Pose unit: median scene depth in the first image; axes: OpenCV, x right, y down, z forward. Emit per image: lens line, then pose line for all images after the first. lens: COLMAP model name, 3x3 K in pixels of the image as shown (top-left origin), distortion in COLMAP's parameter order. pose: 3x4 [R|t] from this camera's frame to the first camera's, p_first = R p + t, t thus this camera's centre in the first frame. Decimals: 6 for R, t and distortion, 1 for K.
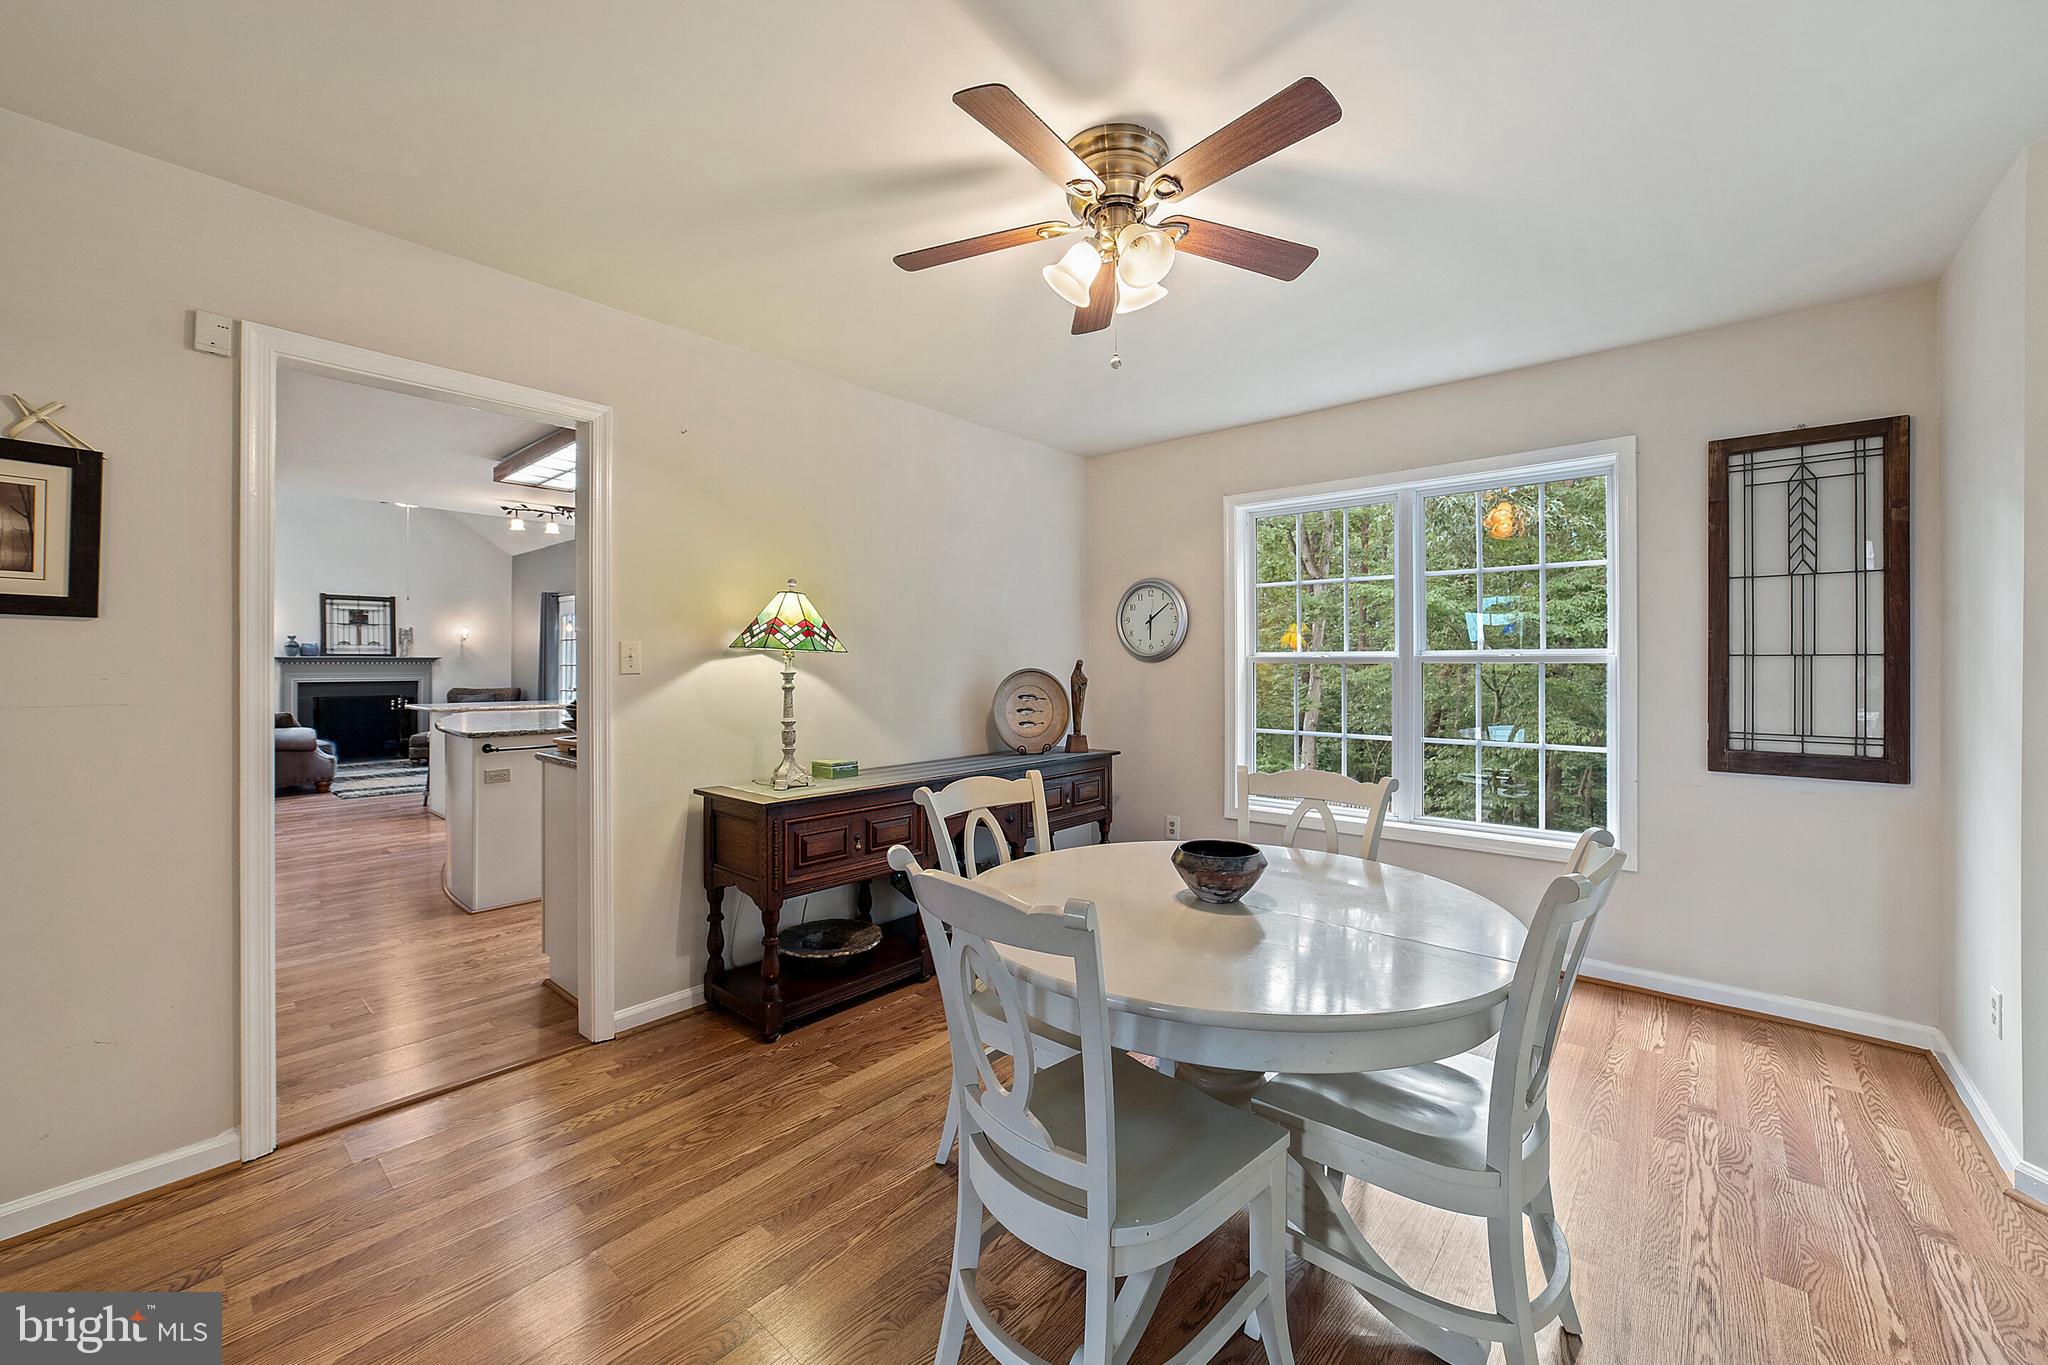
lens RADIAL K [[787.5, 0, 1023.3], [0, 787.5, 662.3], [0, 0, 1]] dist [-0.020620, 0.005655]
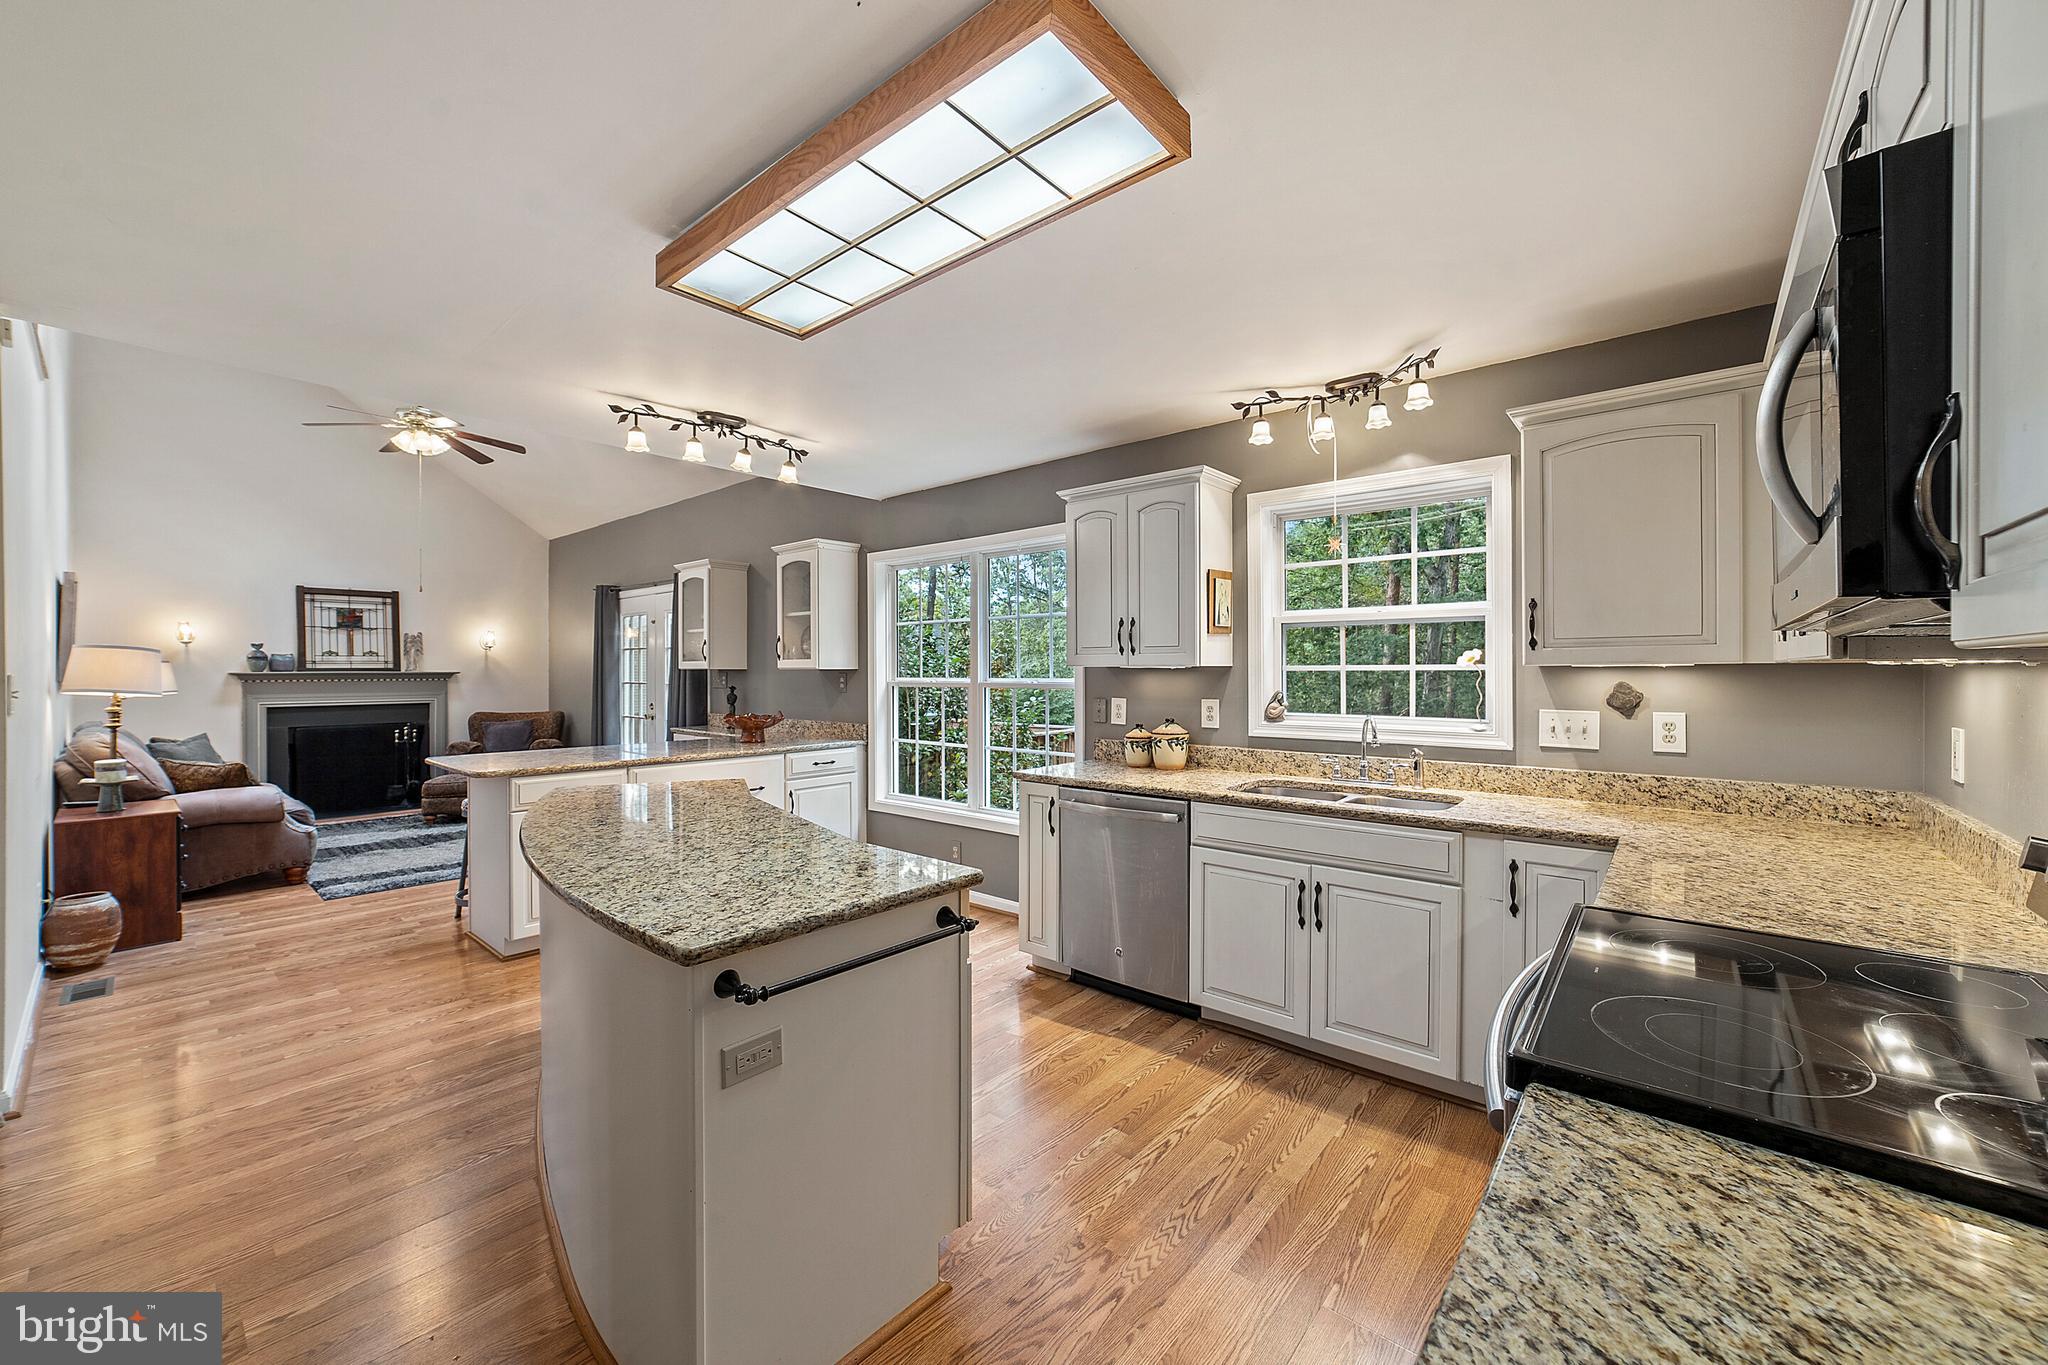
lens RADIAL K [[787.5, 0, 1029.1], [0, 787.5, 676.1], [0, 0, 1]] dist [-0.020620, 0.005655]
pose [[0.999963, -0.001080, 0.008484, -0.211245], [0.001003, 0.999959, 0.009052, -0.009157], [-0.008494, -0.009044, 0.999923, 0.250809]]
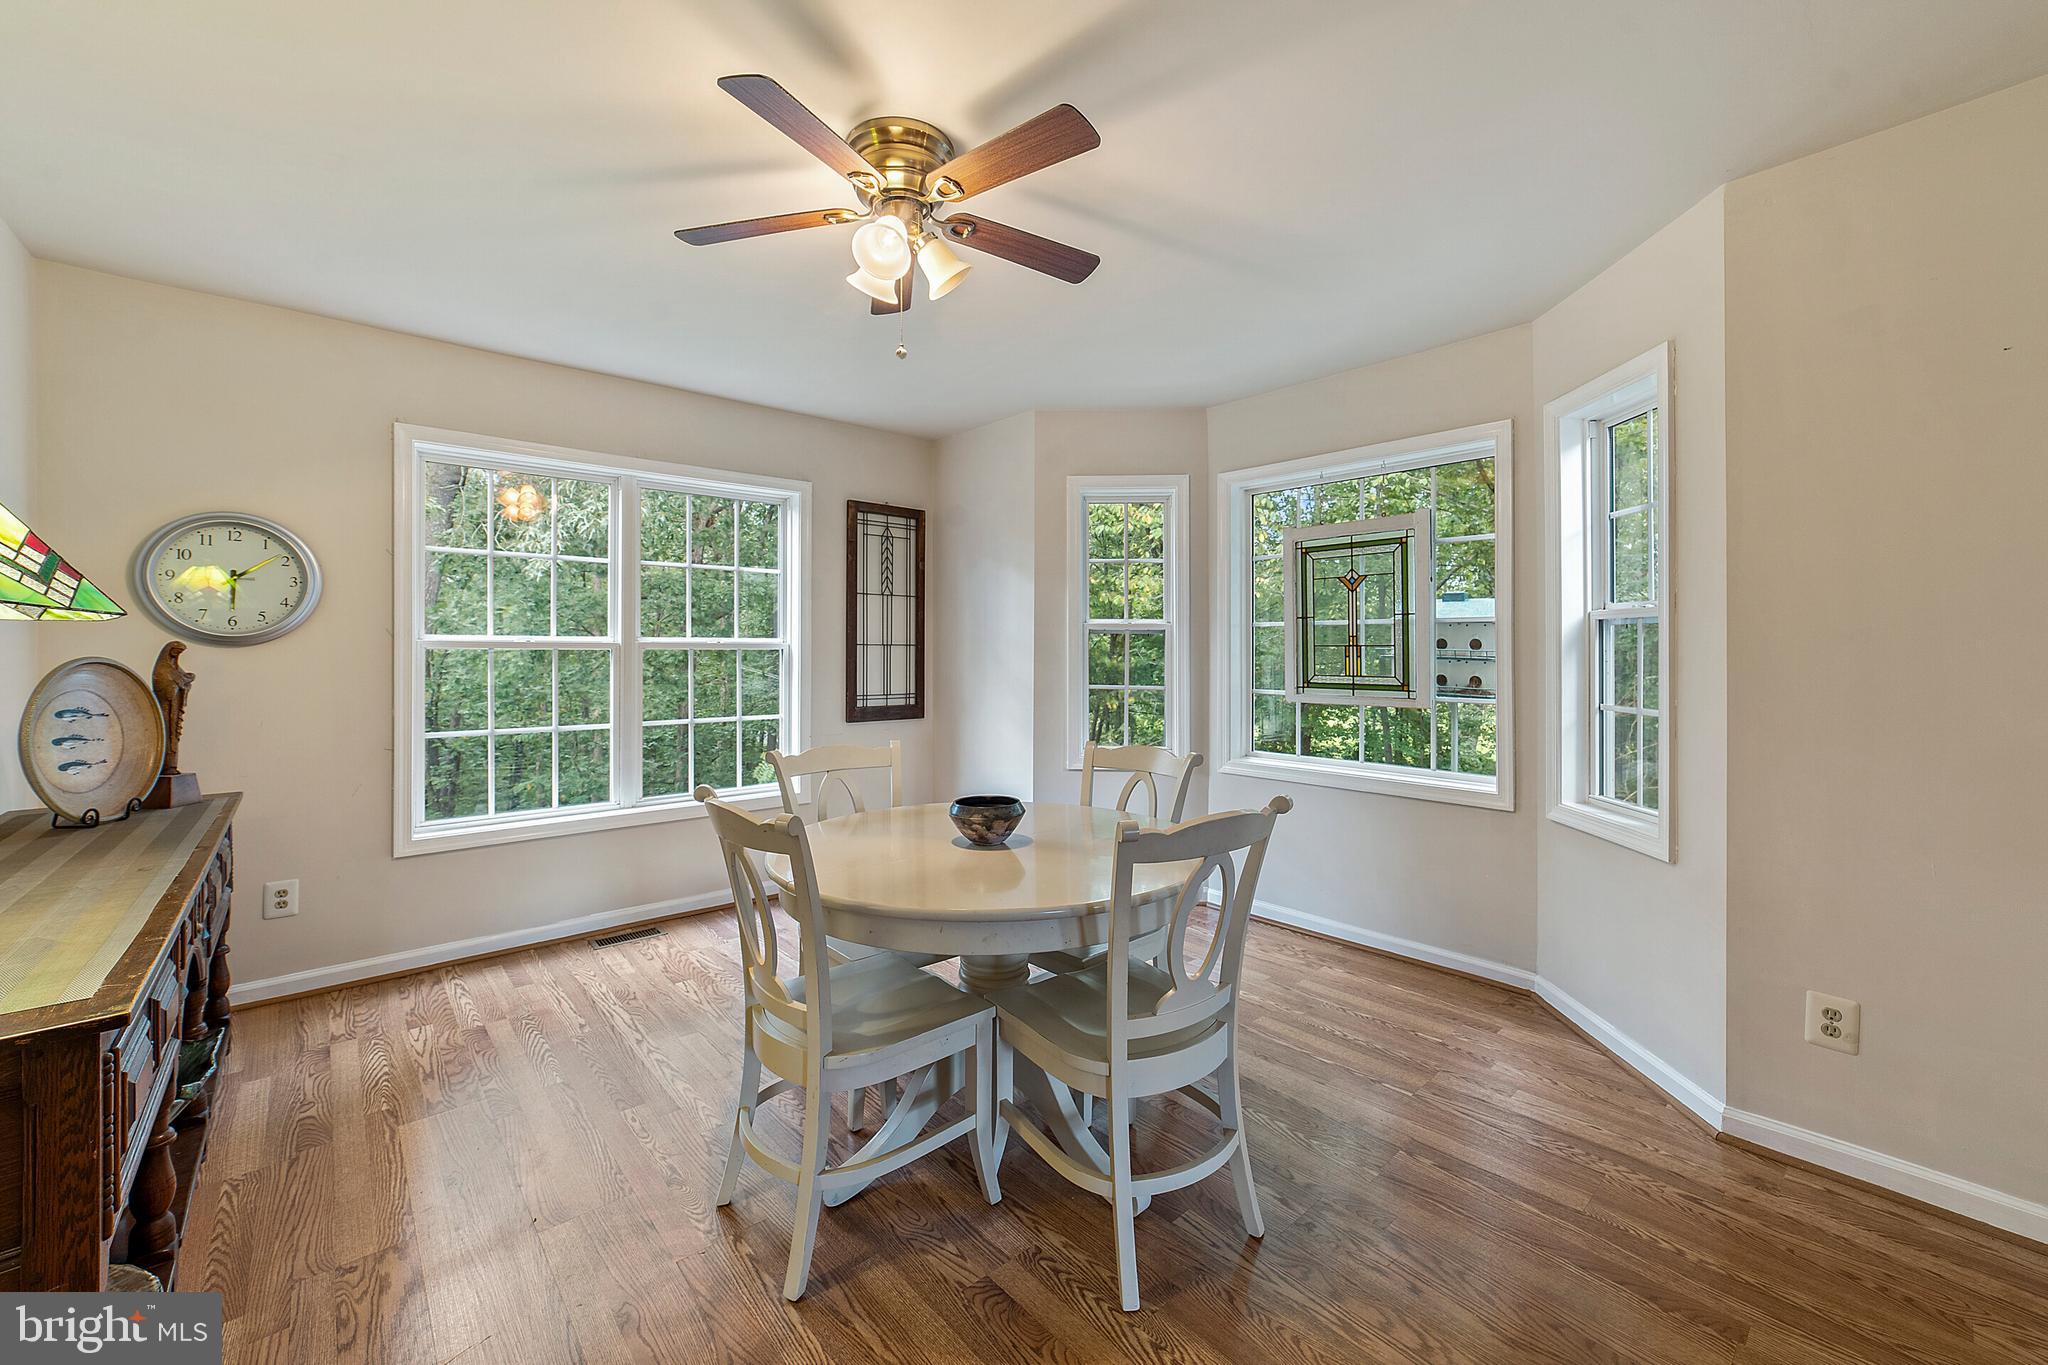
lens RADIAL K [[787.5, 0, 990.7], [0, 787.5, 651.2], [0, 0, 1]] dist [-0.020620, 0.005655]
pose [[0.172042, 0.002265, 0.985087, -0.571925], [-0.003502, 0.999992, -0.001688, 0.005649], [-0.985083, -0.003160, 0.172048, 0.505708]]
